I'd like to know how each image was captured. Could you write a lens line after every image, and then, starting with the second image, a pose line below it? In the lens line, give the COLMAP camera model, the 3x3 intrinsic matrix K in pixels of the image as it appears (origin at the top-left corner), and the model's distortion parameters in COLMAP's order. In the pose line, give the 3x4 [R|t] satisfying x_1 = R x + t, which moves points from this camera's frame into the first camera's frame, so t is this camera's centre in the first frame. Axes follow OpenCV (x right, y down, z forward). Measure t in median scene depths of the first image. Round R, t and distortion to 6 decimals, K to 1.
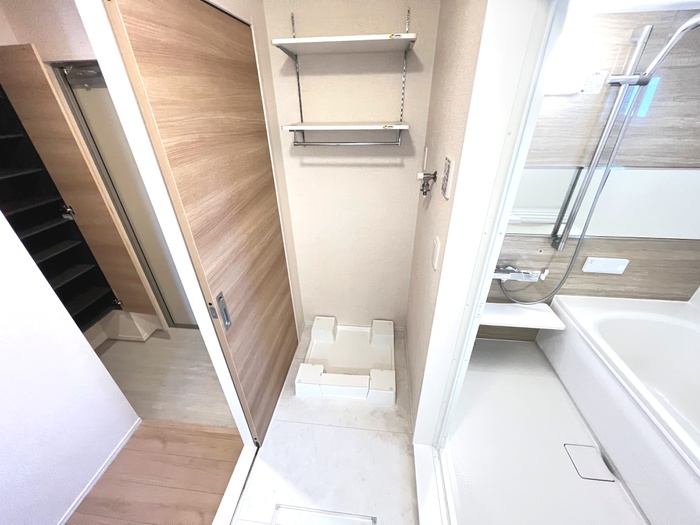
lens RADIAL K [[279.3, 0, 350.0], [0, 279.3, 262.5], [0, 0, 1]] dist [-0.001148, -0.000031]
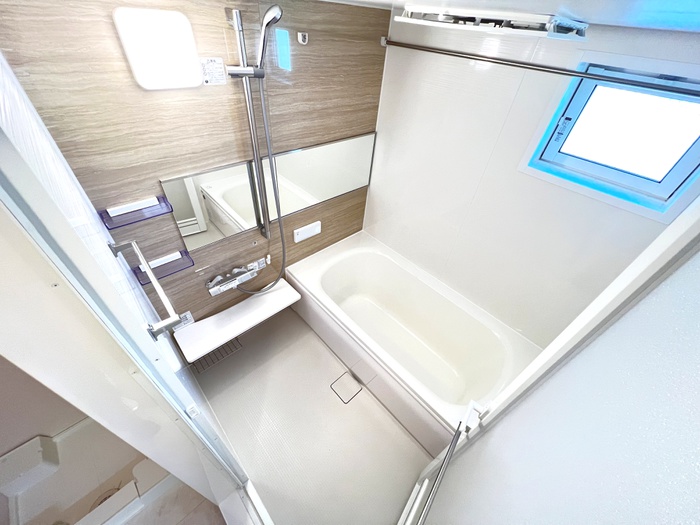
lens RADIAL K [[279.3, 0, 350.0], [0, 279.3, 262.5], [0, 0, 1]] dist [-0.001148, -0.000031]
pose [[0.648997, -0.456547, 0.608579, 0.271460], [0.301536, 0.888776, 0.345185, -0.225572], [-0.698484, -0.040516, 0.714478, 0.048202]]
